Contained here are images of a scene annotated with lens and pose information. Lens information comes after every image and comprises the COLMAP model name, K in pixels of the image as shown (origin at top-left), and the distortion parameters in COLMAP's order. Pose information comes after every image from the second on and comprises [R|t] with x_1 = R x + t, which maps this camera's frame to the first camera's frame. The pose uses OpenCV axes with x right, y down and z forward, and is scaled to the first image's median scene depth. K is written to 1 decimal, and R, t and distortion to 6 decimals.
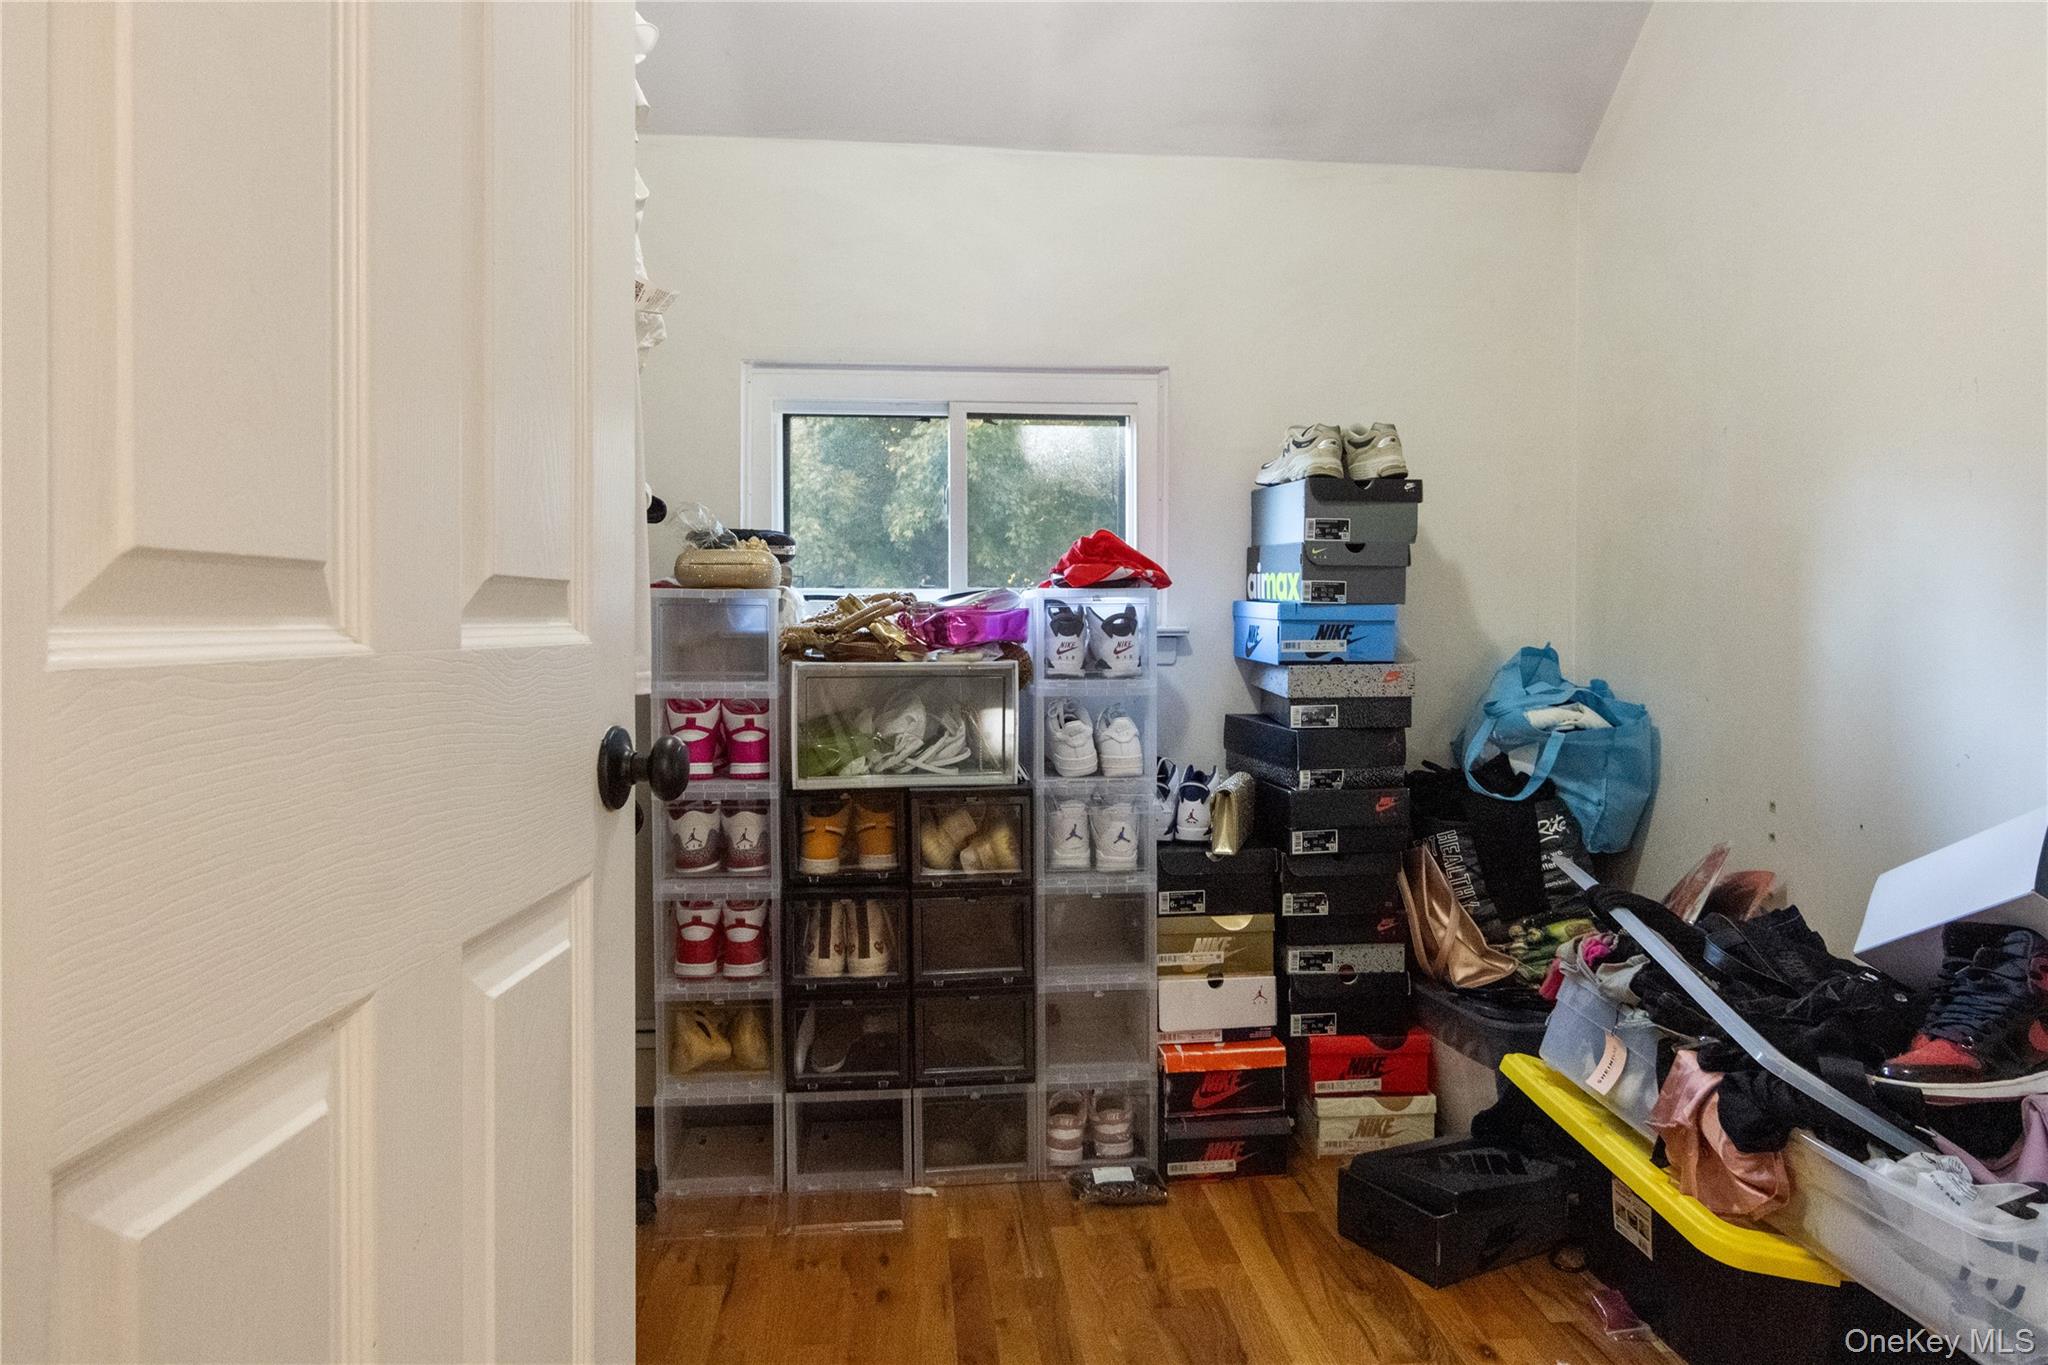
lens RADIAL K [[1329.9, 0, 1027.1], [0, 1329.9, 680.0], [0, 0, 1]] dist [-0.005912, -0.002528]
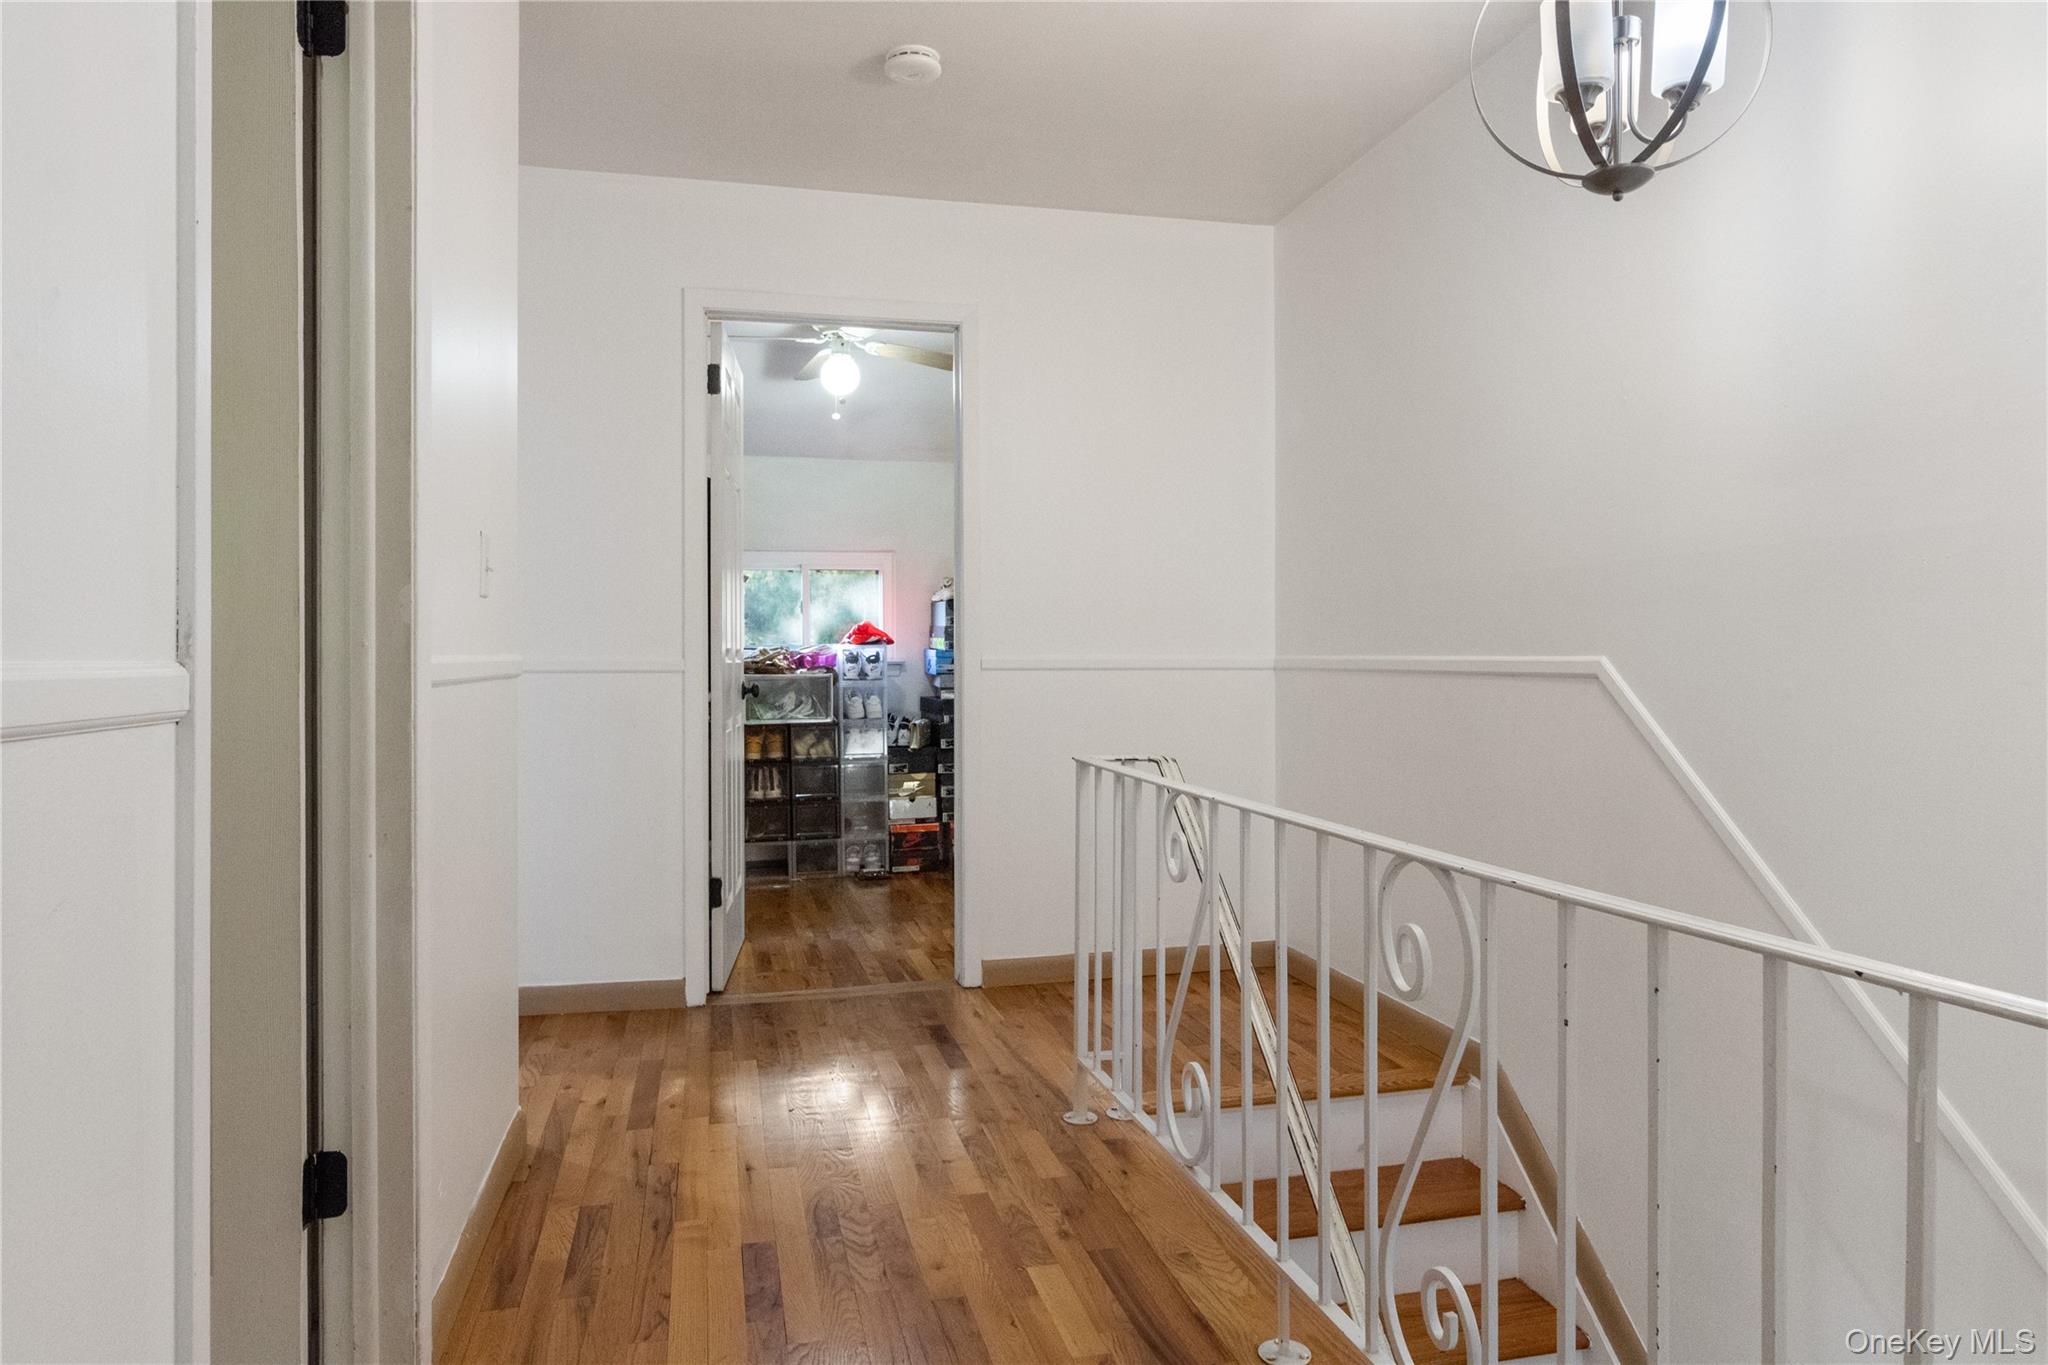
lens RADIAL K [[1329.9, 0, 1034.5], [0, 1329.9, 676.8], [0, 0, 1]] dist [-0.005912, -0.002528]
pose [[0.989359, -0.007474, 0.145305, 0.005732], [0.012490, 0.999356, -0.033637, 0.081067], [-0.144960, 0.035094, 0.988815, -1.547560]]
